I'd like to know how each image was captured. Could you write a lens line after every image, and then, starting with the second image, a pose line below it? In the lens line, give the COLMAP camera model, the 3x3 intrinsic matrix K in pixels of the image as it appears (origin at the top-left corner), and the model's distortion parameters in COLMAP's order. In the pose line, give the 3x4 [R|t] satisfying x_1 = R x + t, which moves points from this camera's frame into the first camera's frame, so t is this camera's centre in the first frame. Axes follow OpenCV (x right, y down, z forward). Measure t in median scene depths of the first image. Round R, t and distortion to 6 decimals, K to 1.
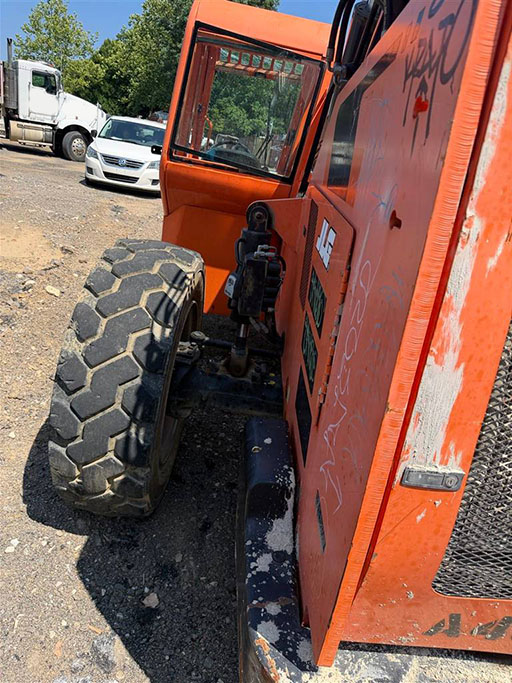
lens RADIAL K [[485.5, 0, 259.7], [0, 485.5, 336.5], [0, 0, 1]] dist [0.051387, -0.073817]
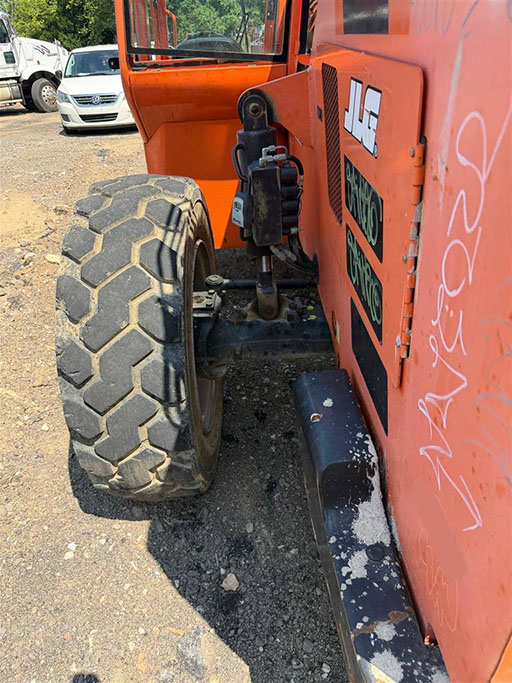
lens RADIAL K [[485.5, 0, 252.2], [0, 485.5, 345.0], [0, 0, 1]] dist [0.051387, -0.073817]
pose [[0.974700, -0.201947, -0.095801, -0.007777], [0.215753, 0.962031, 0.167176, -0.027796], [0.058403, -0.183616, 0.981262, 0.218798]]
